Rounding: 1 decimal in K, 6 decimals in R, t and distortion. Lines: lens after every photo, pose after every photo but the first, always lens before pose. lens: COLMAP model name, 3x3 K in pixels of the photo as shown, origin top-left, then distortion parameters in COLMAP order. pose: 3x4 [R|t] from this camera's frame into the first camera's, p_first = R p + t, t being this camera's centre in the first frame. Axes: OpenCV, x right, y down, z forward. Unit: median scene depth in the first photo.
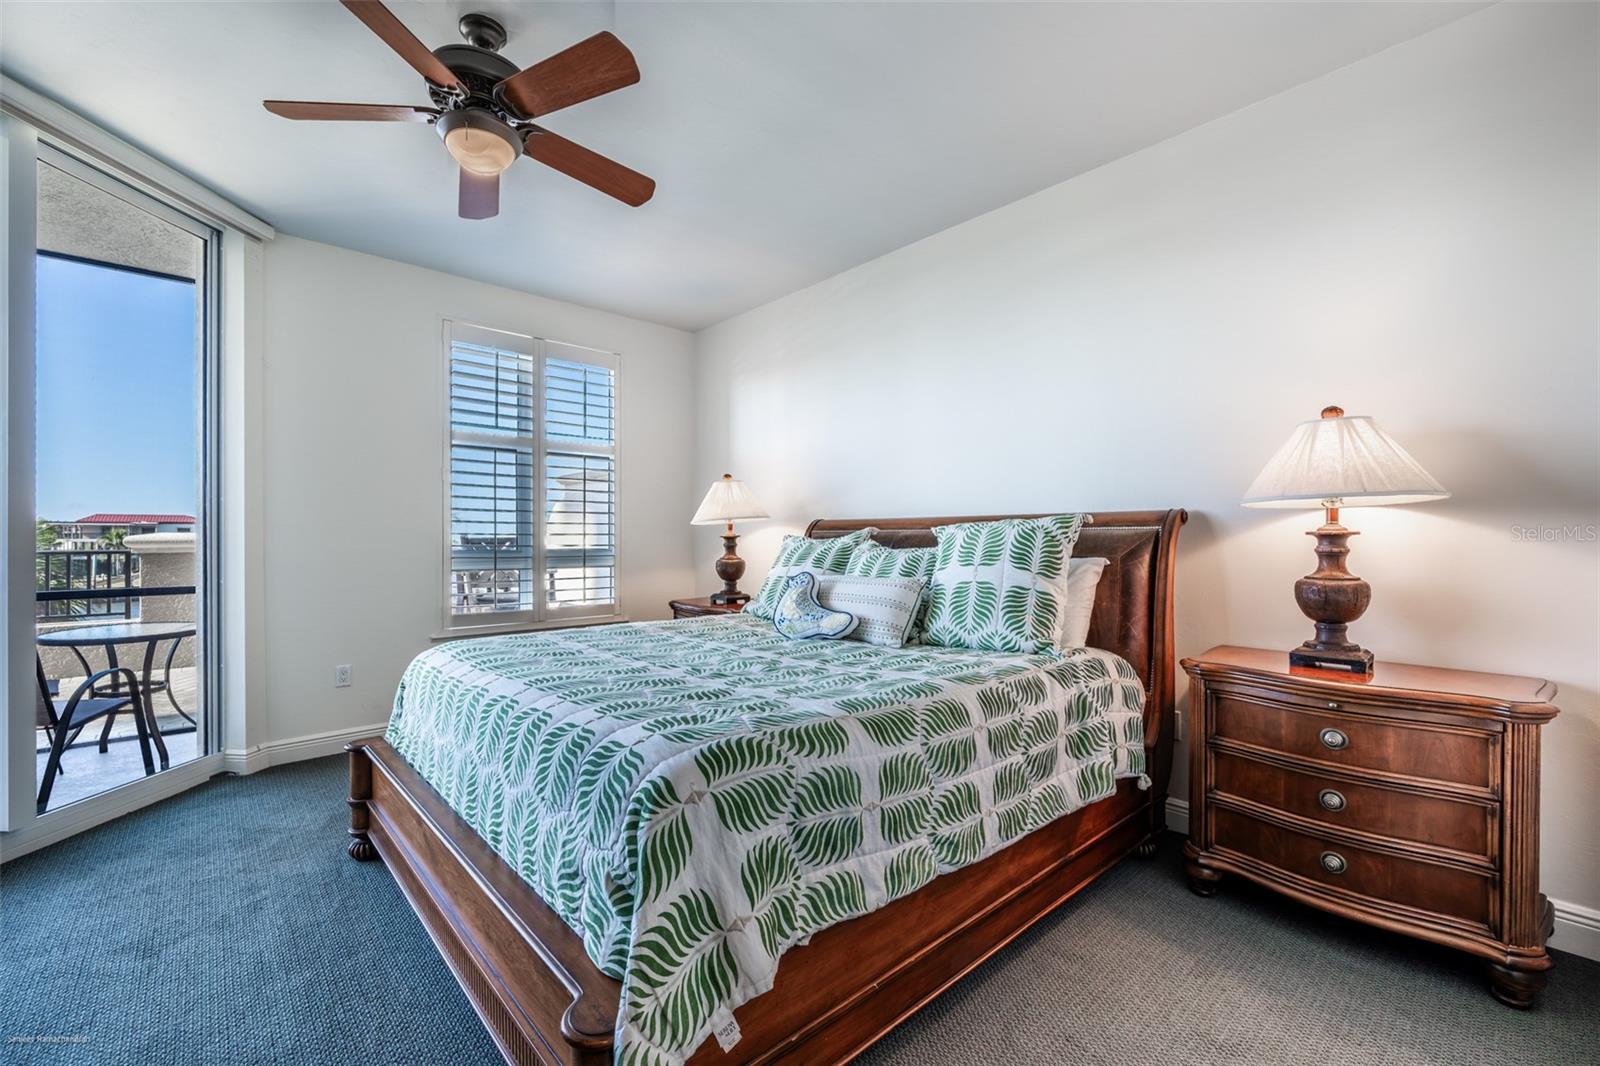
lens RADIAL K [[654.9, 0, 782.8], [0, 654.9, 533.4], [0, 0, 1]] dist [-0.006533, 0.000615]
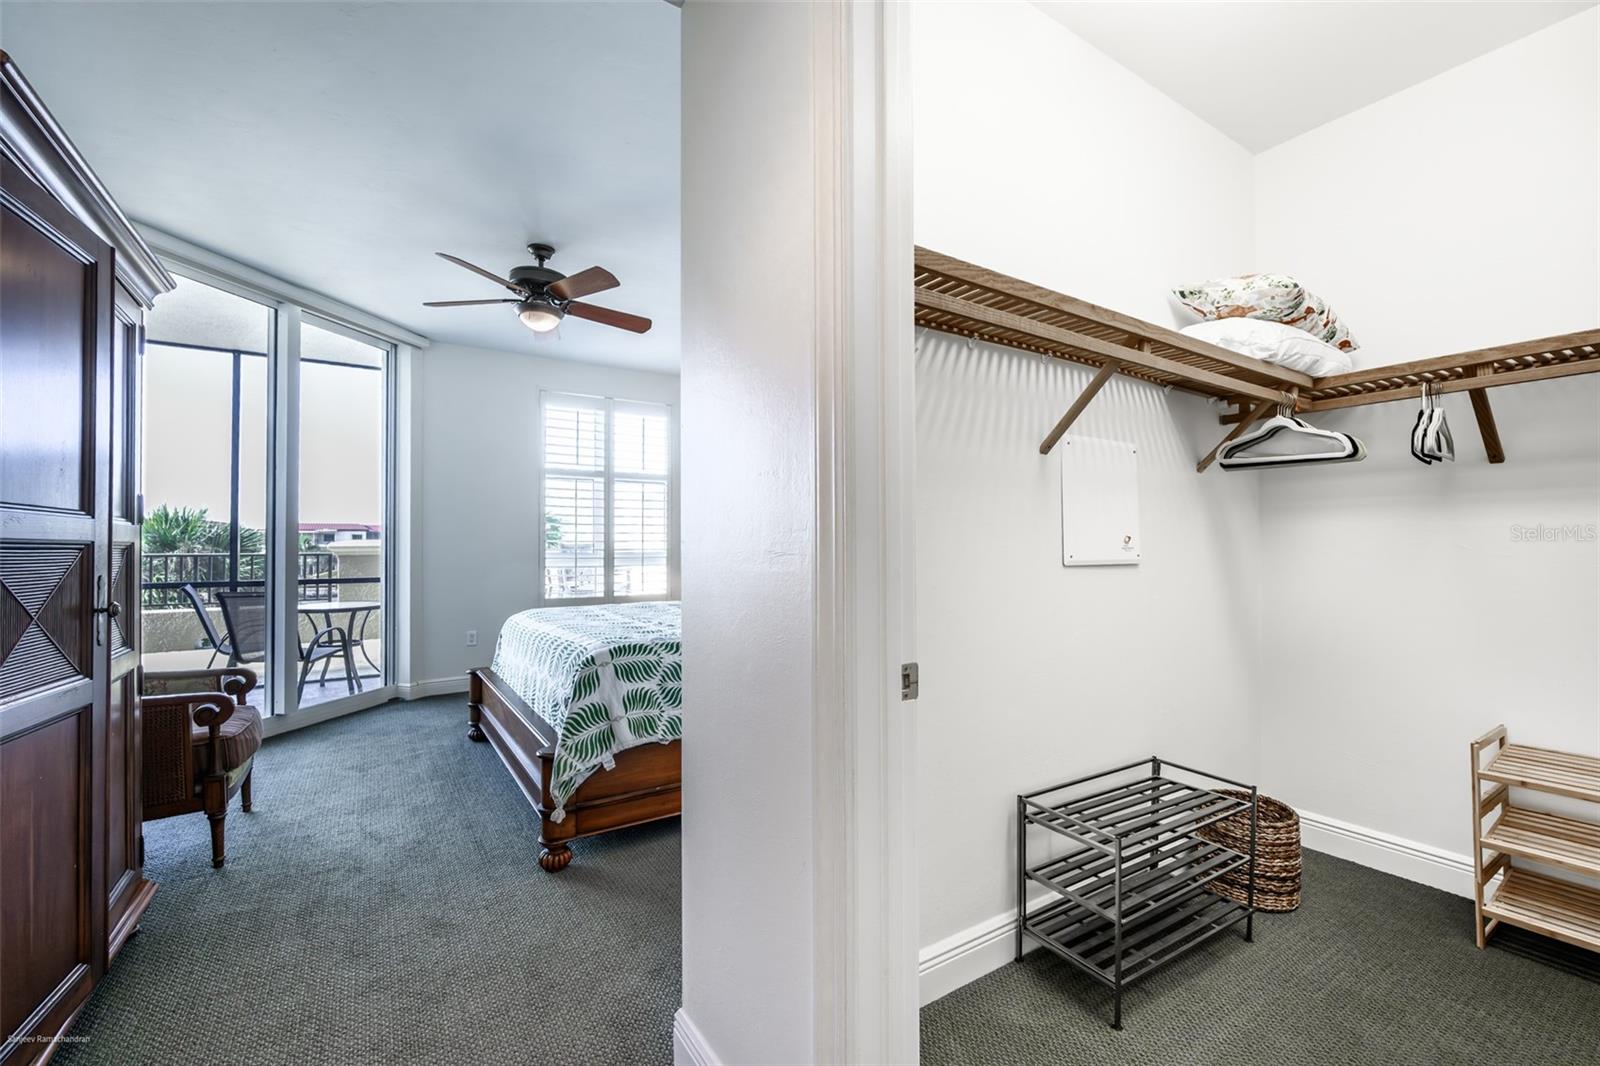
lens RADIAL K [[654.9, 0, 835.8], [0, 654.9, 529.0], [0, 0, 1]] dist [-0.006533, 0.000615]
pose [[0.994222, -0.003325, -0.107288, 0.409588], [0.001989, 0.999919, -0.012552, -0.008876], [0.107322, 0.012266, 0.994149, -0.513791]]
